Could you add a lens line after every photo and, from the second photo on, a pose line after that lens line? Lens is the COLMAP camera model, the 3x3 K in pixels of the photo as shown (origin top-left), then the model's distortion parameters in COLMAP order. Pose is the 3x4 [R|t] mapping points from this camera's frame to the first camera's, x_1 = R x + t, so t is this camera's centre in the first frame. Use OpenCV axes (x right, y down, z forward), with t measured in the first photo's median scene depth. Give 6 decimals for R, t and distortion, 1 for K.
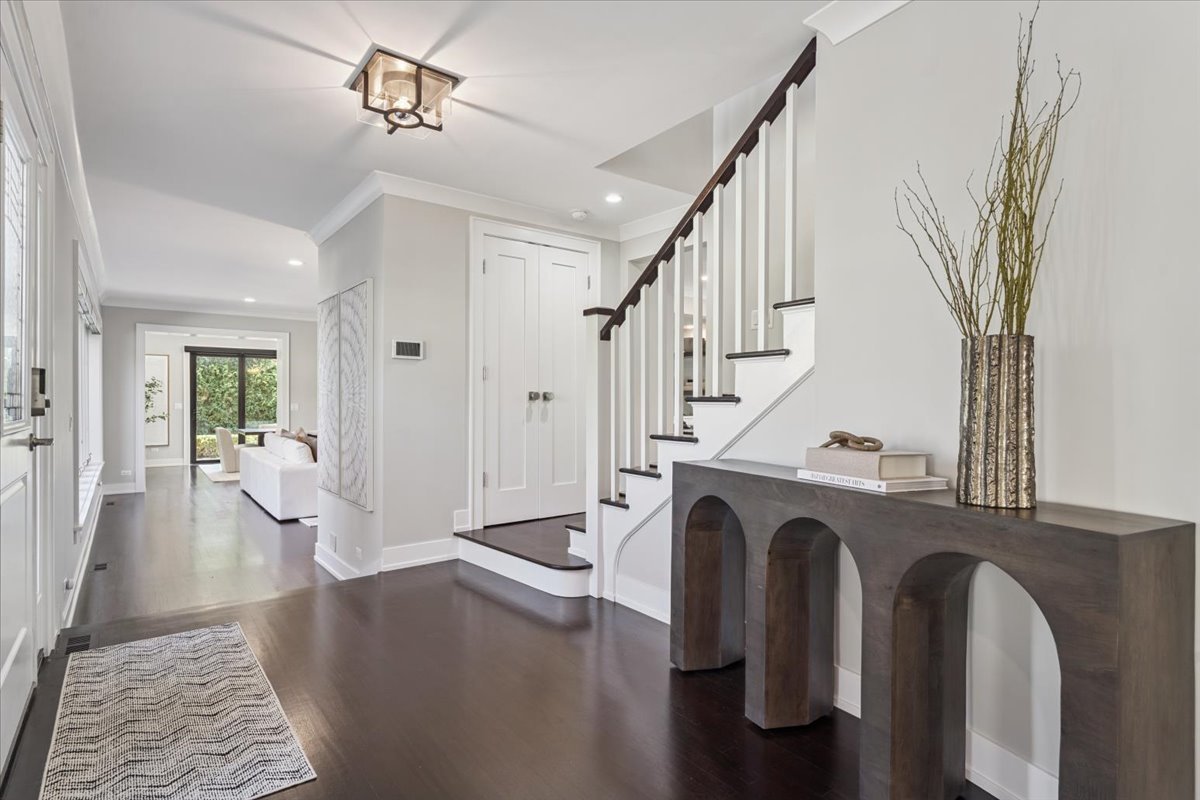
lens RADIAL K [[581.0, 0, 590.5], [0, 581.0, 403.1], [0, 0, 1]] dist [-0.001215, -0.000172]
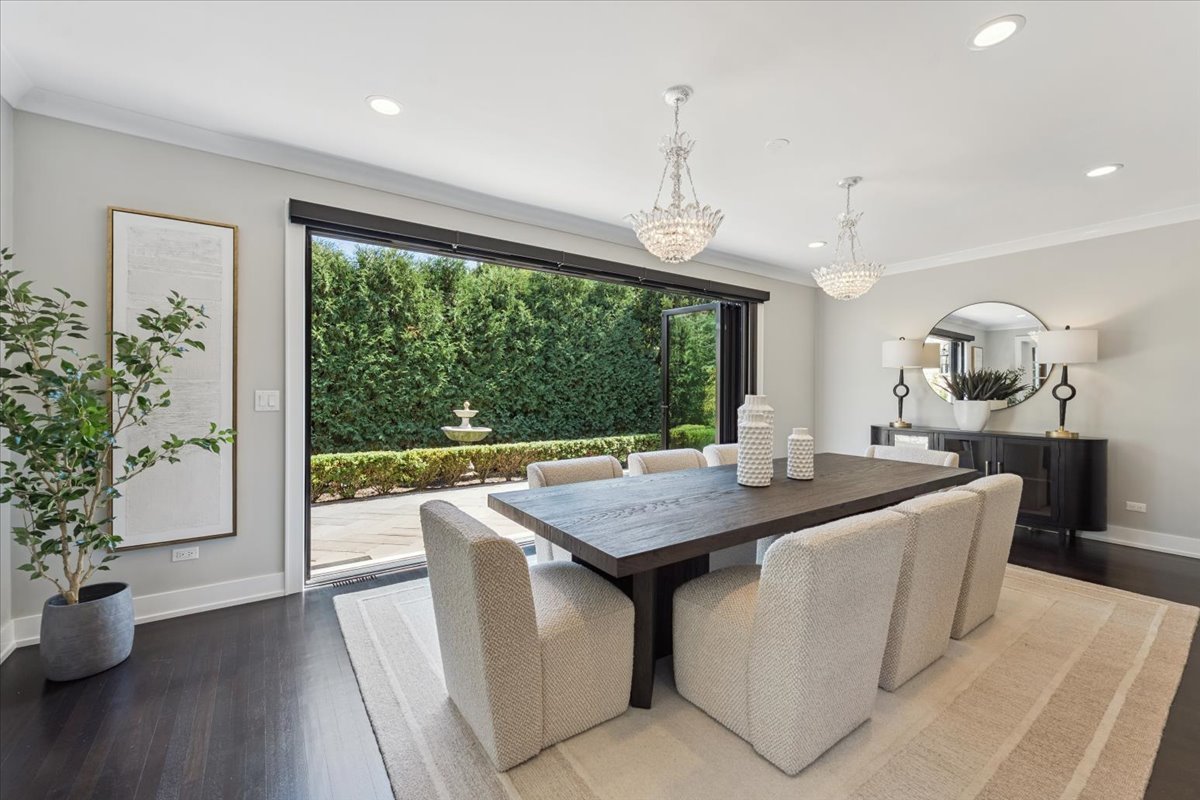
lens RADIAL K [[487.4, 0, 601.0], [0, 487.4, 394.6], [0, 0, 1]] dist [-0.001062, 0.000073]
pose [[0.998601, 0.004922, -0.052654, -0.487227], [-0.004664, 0.999977, 0.005009, 0.000106], [0.052678, -0.004756, 0.998600, 0.703173]]
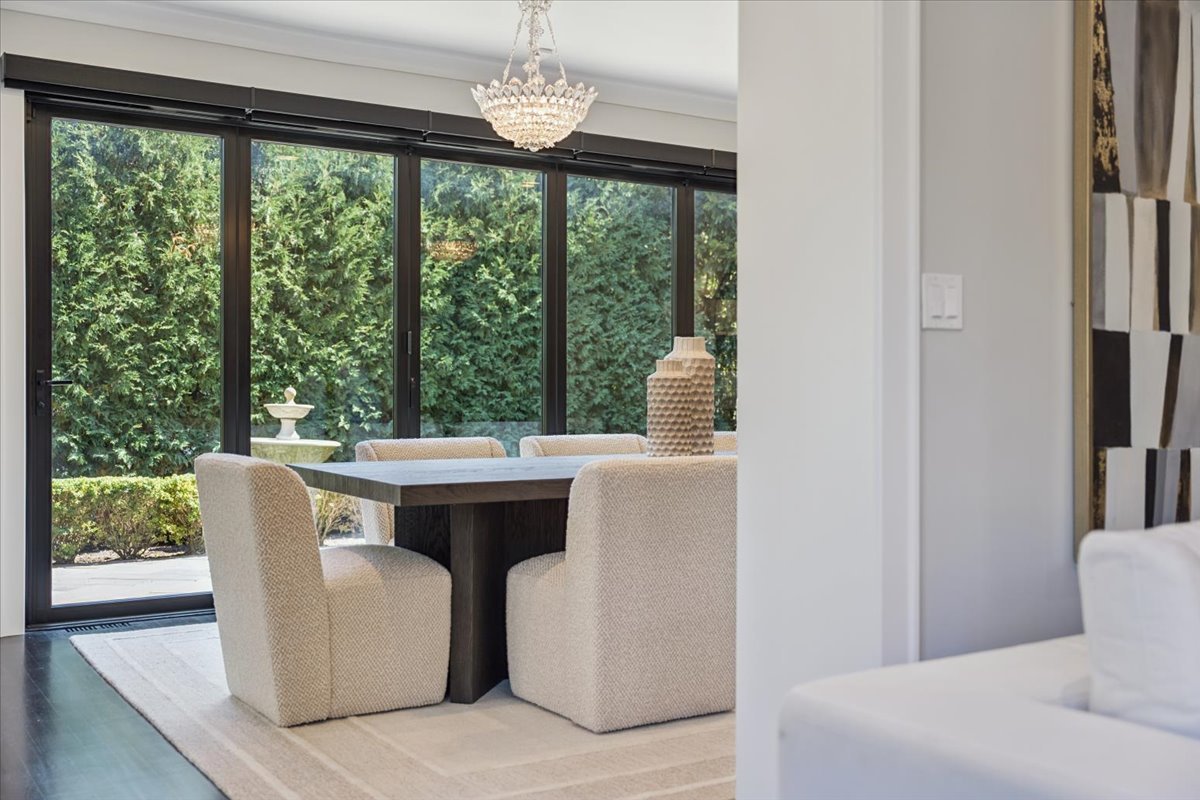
lens RADIAL K [[1242.5, 0, 600.7], [0, 1242.5, 405.0], [0, 0, 1]] dist [0.009894, 0.025525]
pose [[0.995351, 0.001080, -0.096310, -0.415341], [-0.000490, 0.999981, 0.006149, 0.020470], [0.096315, -0.006074, 0.995332, 0.540272]]
